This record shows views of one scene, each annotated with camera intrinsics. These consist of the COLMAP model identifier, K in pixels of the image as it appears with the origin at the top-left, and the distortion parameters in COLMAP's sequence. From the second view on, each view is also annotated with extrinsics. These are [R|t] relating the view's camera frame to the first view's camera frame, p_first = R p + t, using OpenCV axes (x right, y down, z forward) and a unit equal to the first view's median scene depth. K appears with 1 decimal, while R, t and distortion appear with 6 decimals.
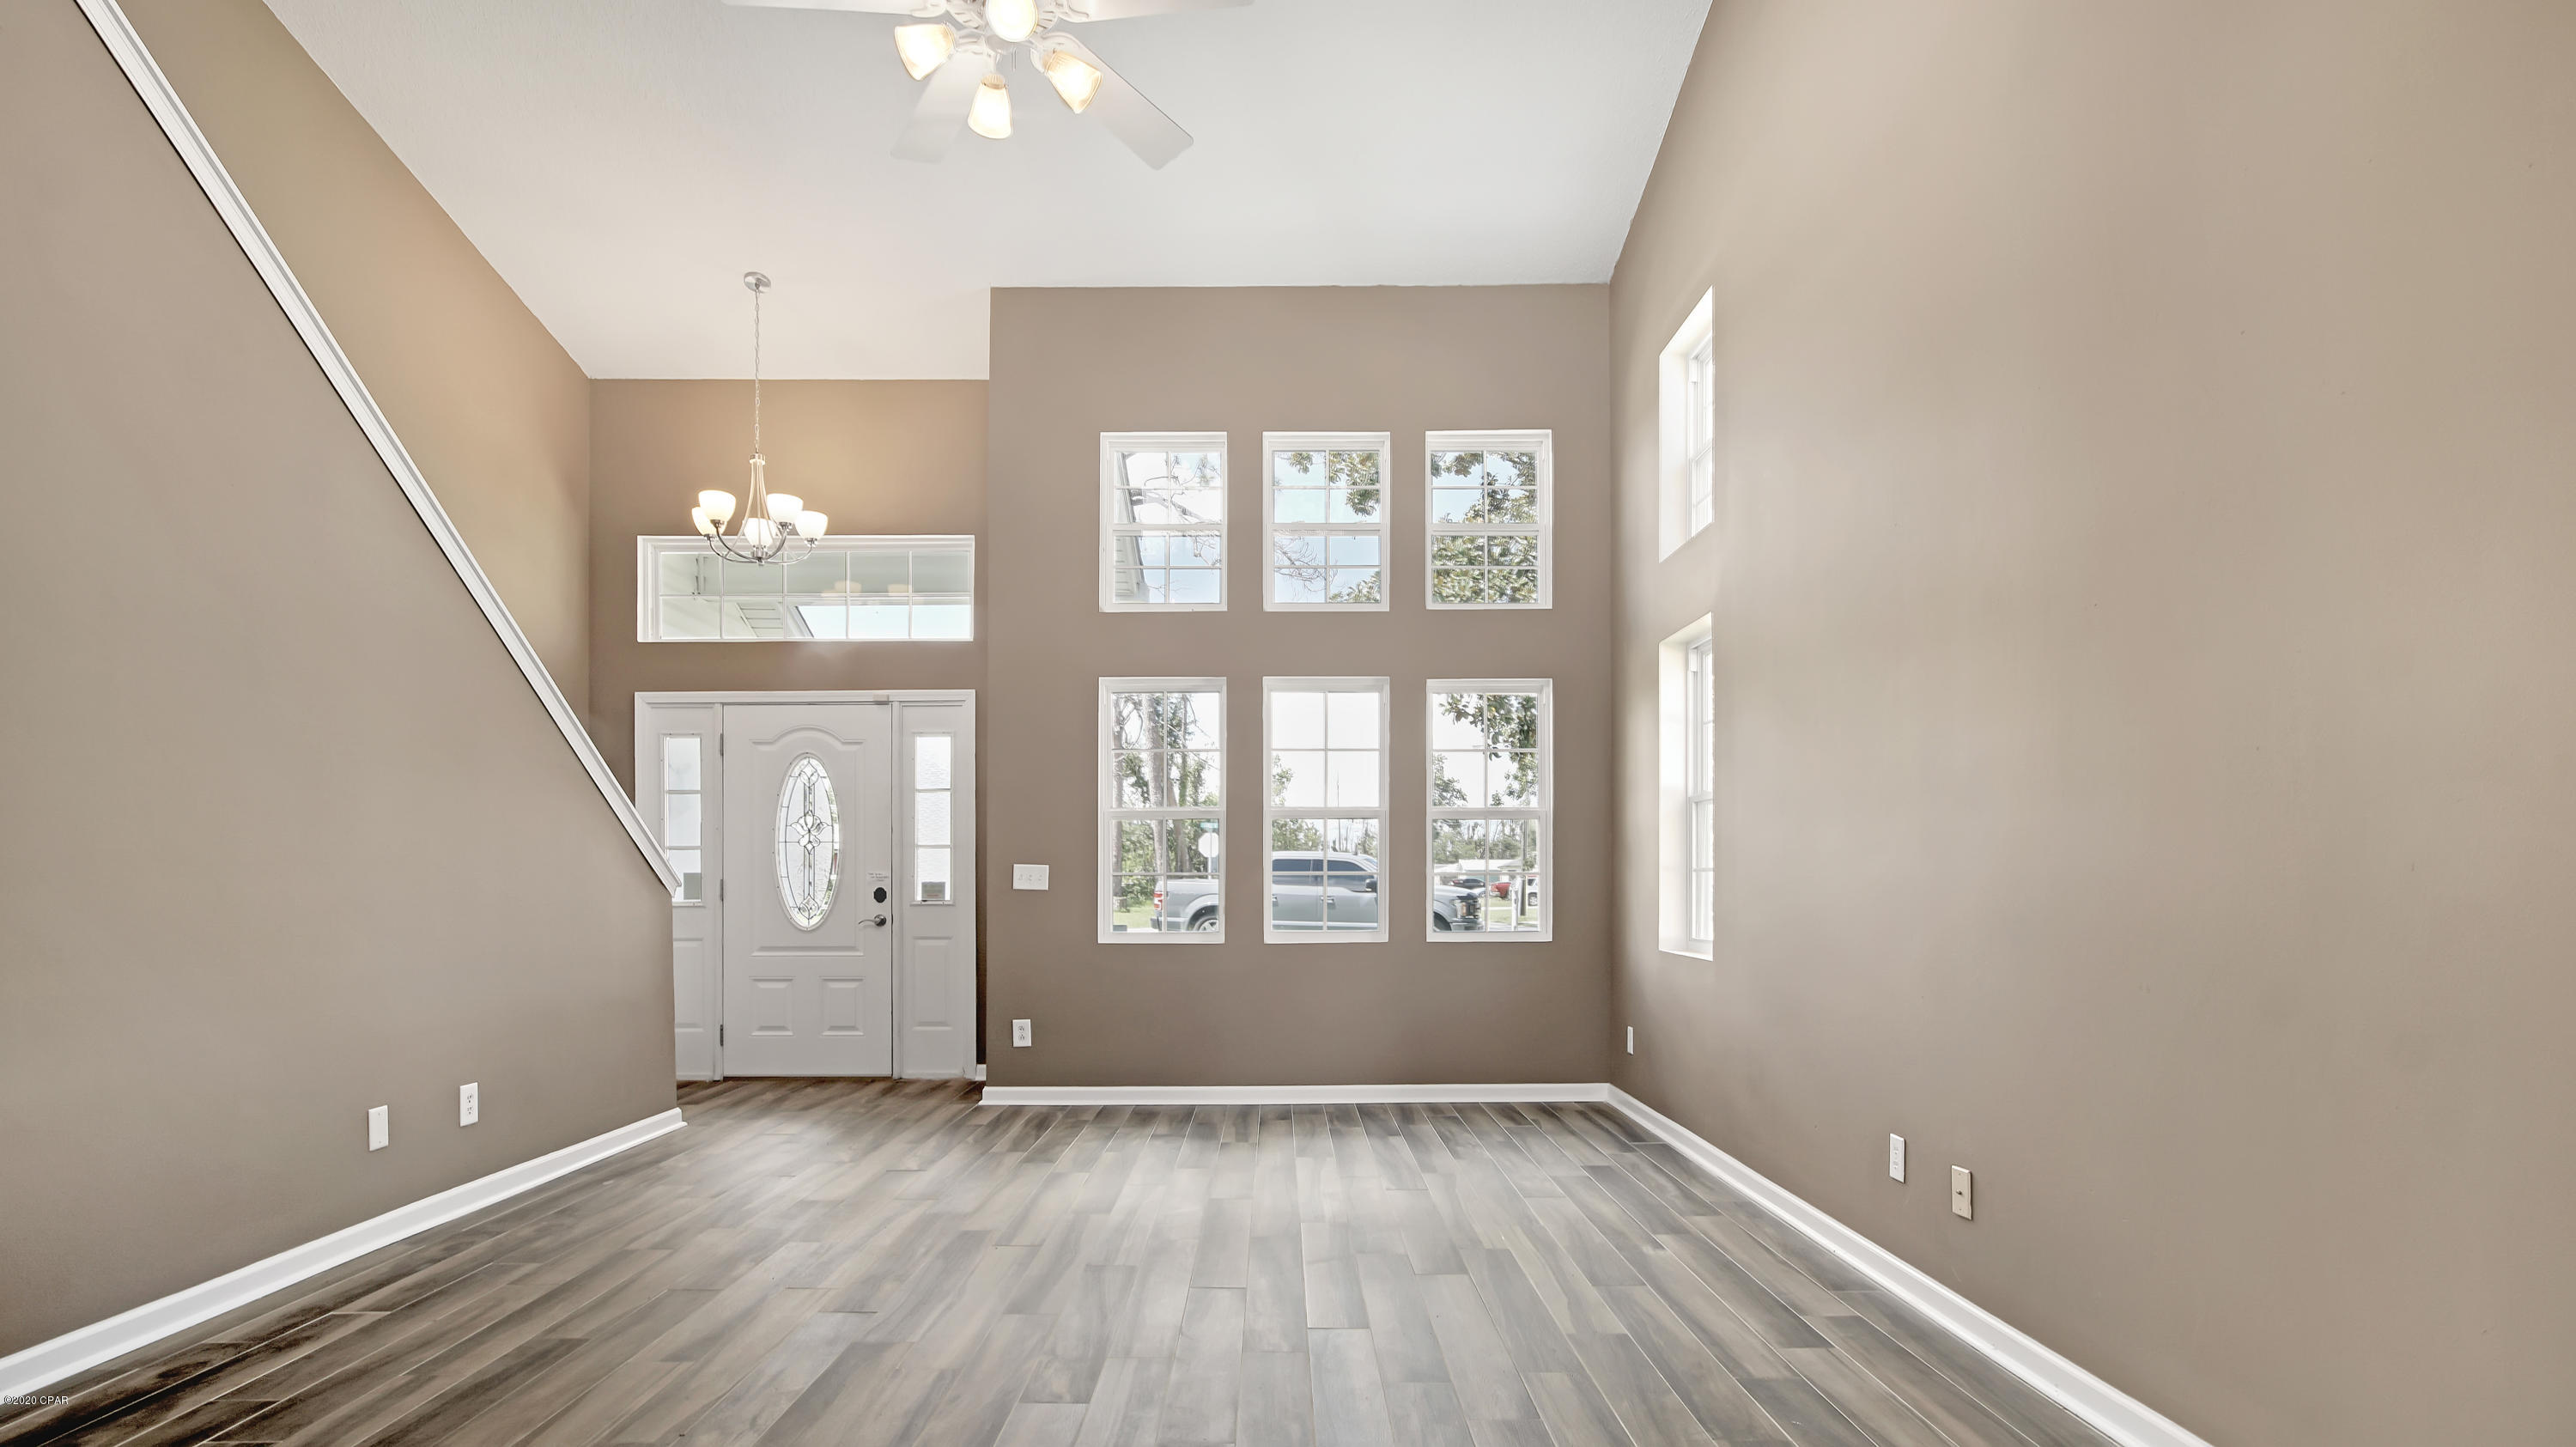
lens RADIAL K [[1244.7, 0, 1275.6], [0, 1244.7, 704.7], [0, 0, 1]] dist [-0.002914, -0.000531]
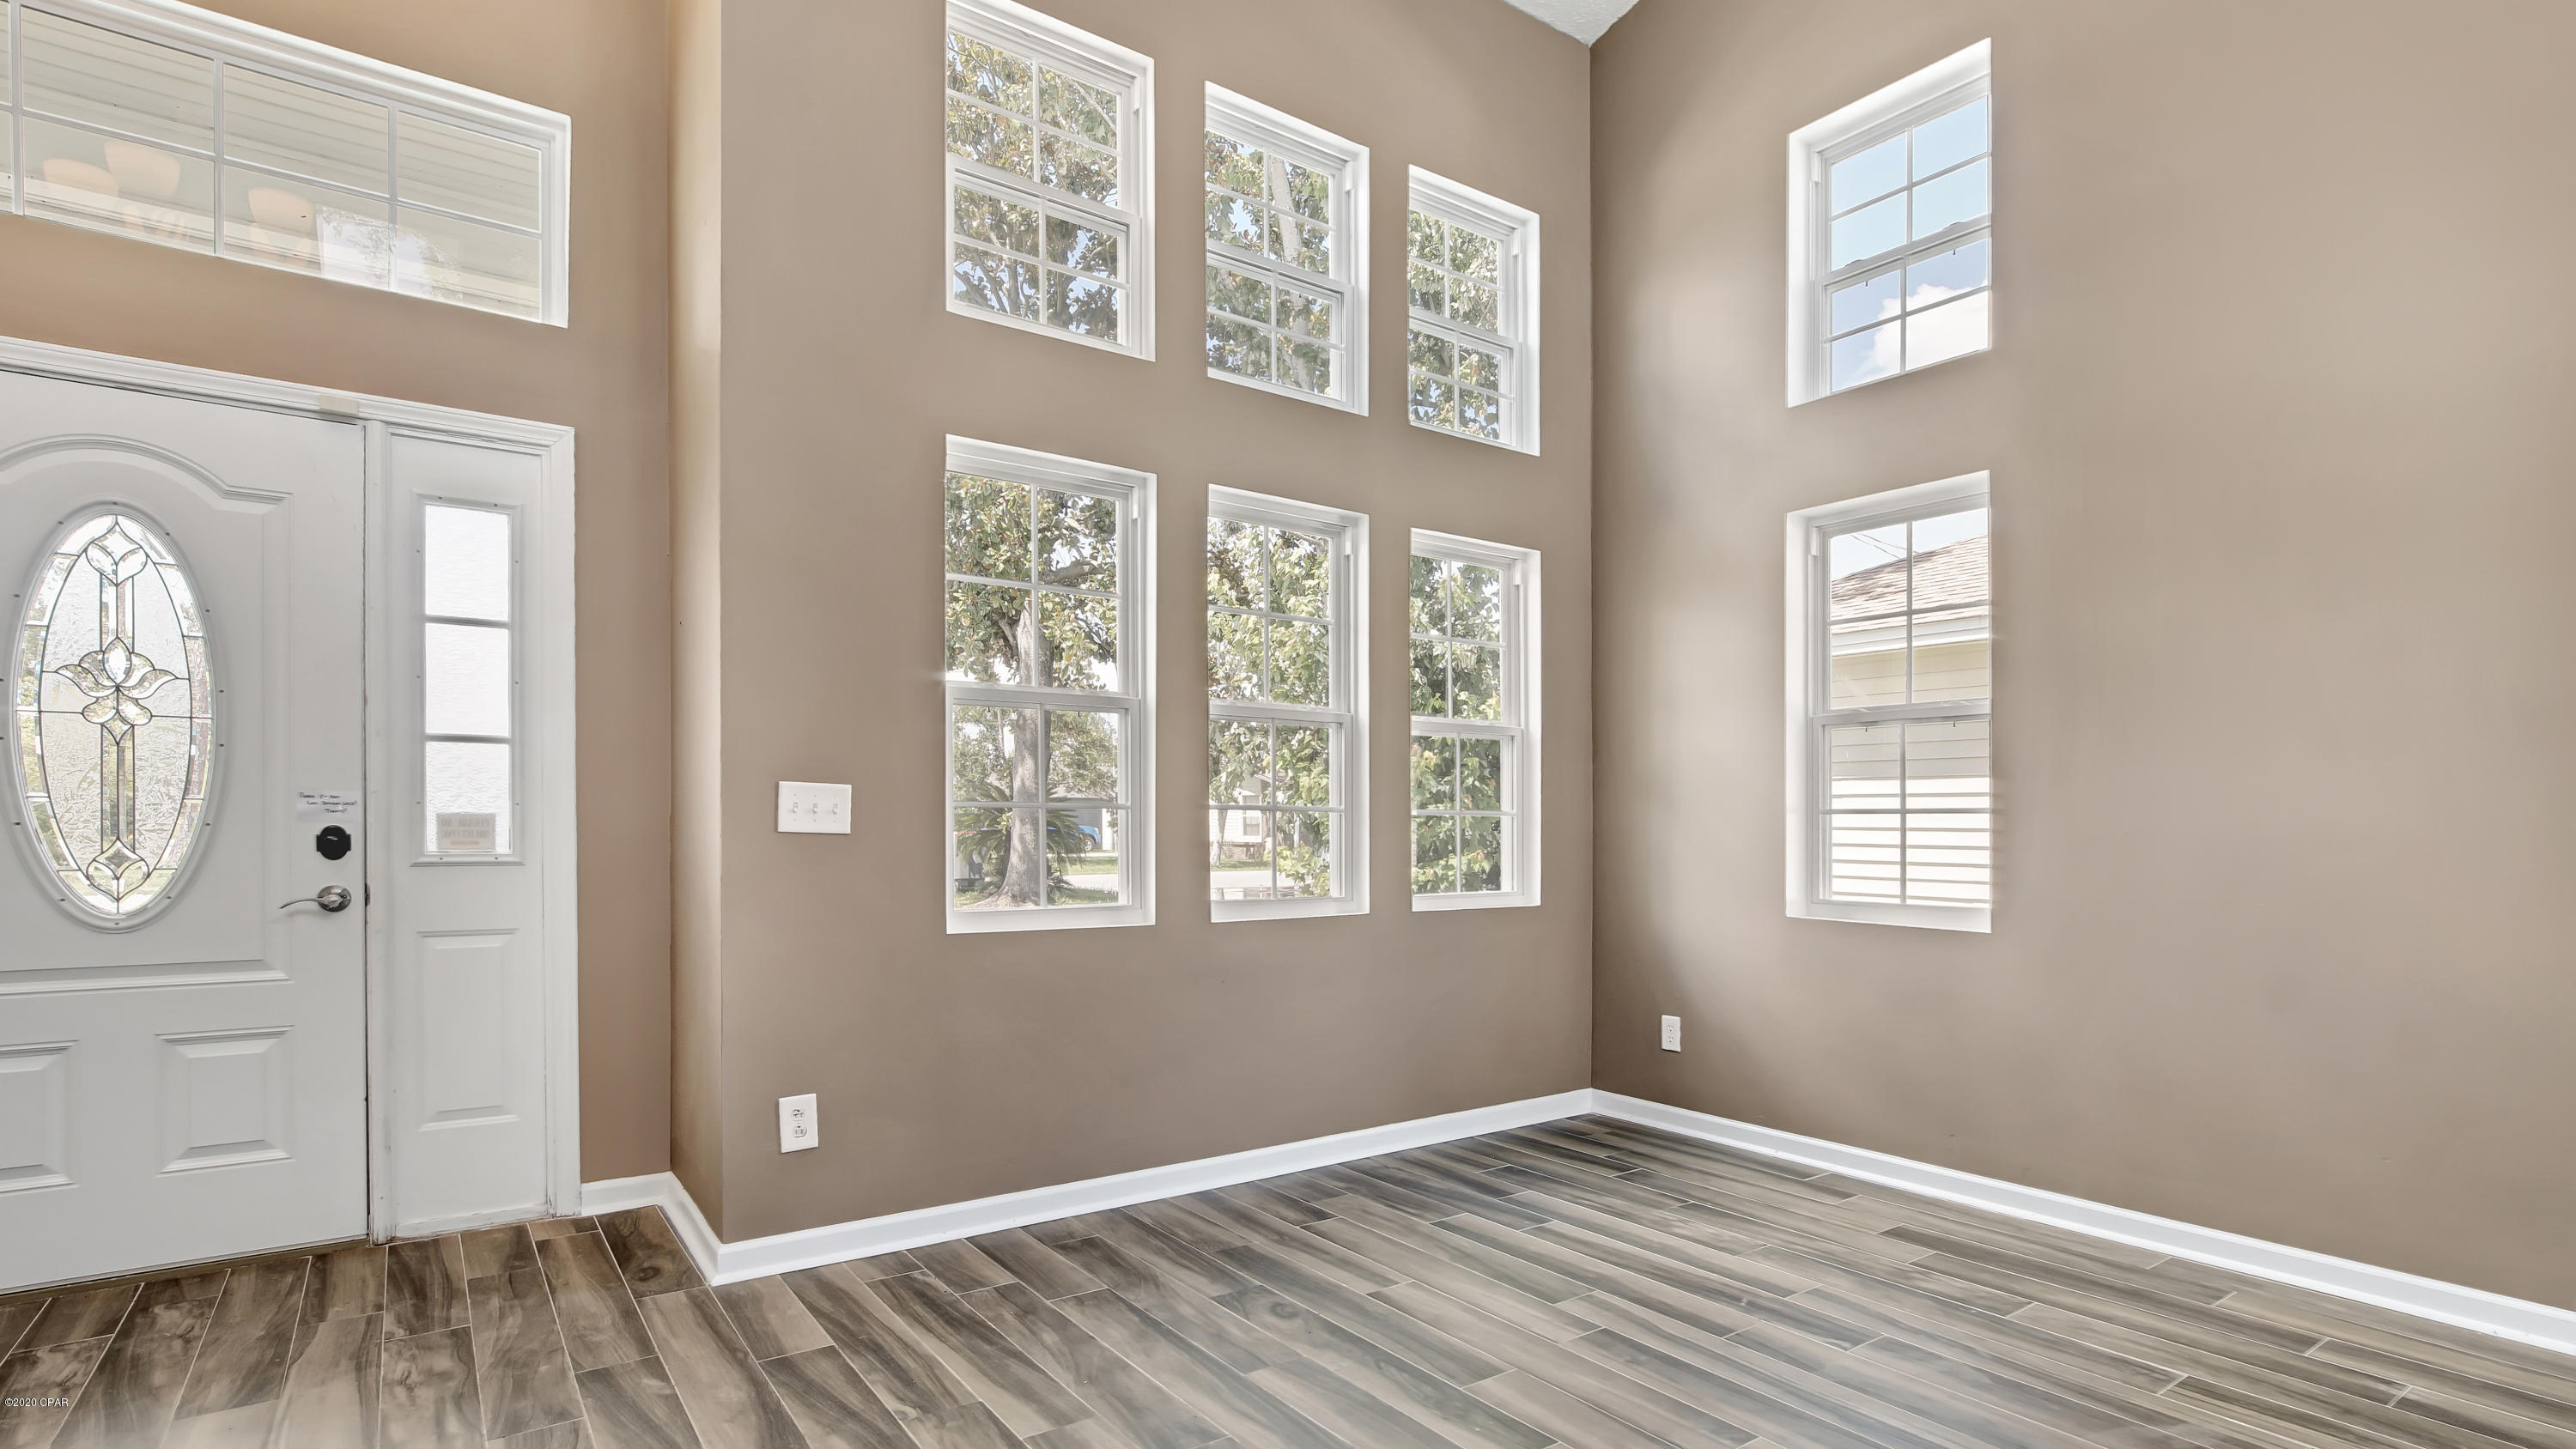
lens RADIAL K [[1264.6, 0, 1288.0], [0, 1264.6, 724.5], [0, 0, 1]] dist [-0.001249, -0.000315]
pose [[0.816844, 0.052329, 0.574481, -0.300993], [-0.090185, 0.995216, 0.037579, 0.062603], [-0.569766, -0.082506, 0.817655, 0.435698]]
